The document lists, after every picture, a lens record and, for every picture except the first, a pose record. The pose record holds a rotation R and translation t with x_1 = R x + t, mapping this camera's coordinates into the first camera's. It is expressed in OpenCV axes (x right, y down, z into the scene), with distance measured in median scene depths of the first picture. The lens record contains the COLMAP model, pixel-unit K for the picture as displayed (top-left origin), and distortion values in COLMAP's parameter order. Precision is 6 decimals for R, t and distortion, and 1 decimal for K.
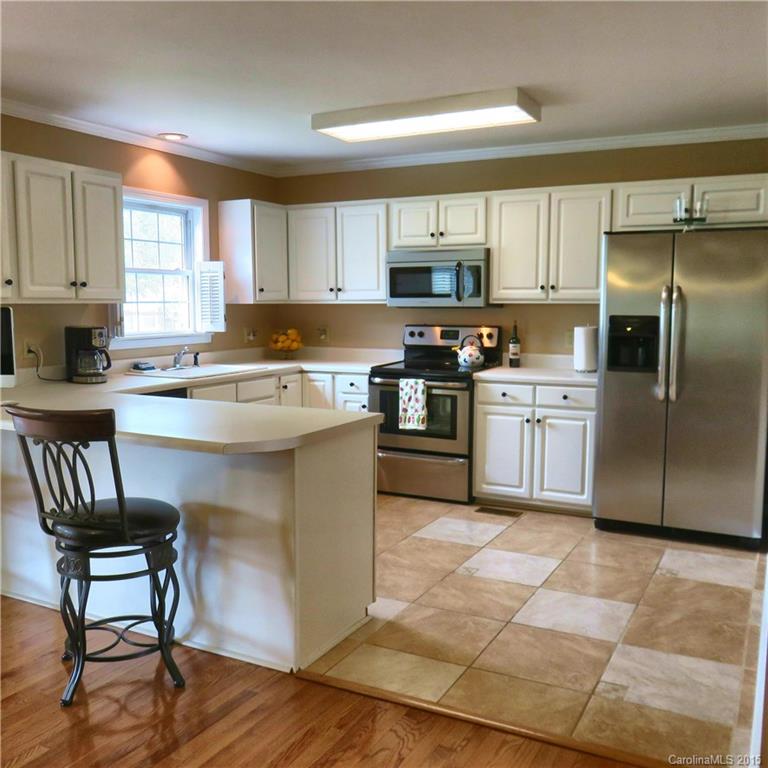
lens RADIAL K [[786.7, 0, 387.1], [0, 786.7, 382.6], [0, 0, 1]] dist [0.001928, 0.000000]
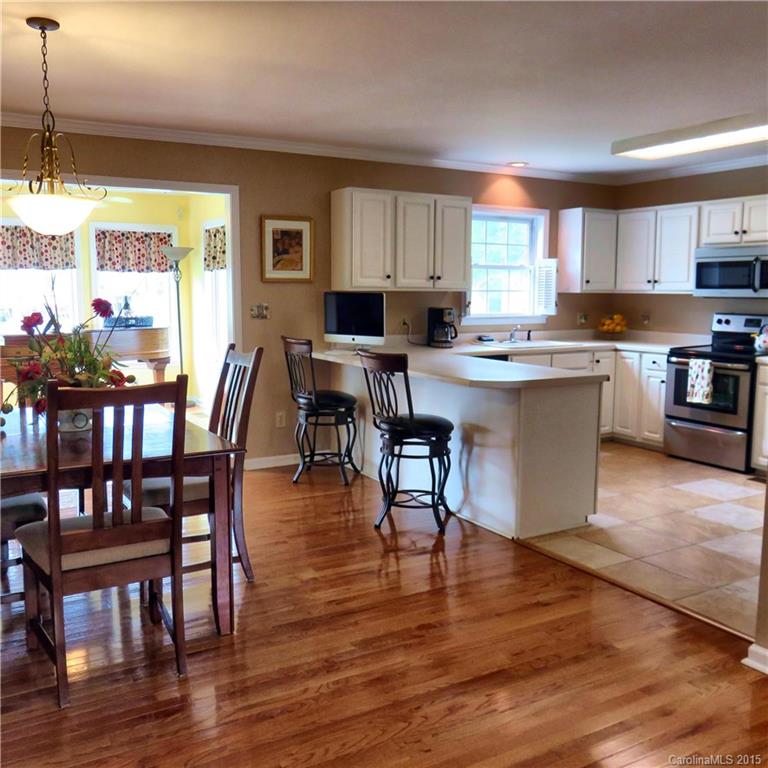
lens RADIAL K [[786.7, 0, 383.8], [0, 786.7, 384.7], [0, 0, 1]] dist [0.001928, 0.000000]
pose [[0.851149, 0.070844, -0.520121, 0.241551], [-0.062249, 0.997481, 0.033995, 0.022351], [0.521220, 0.003442, 0.853415, -0.229617]]
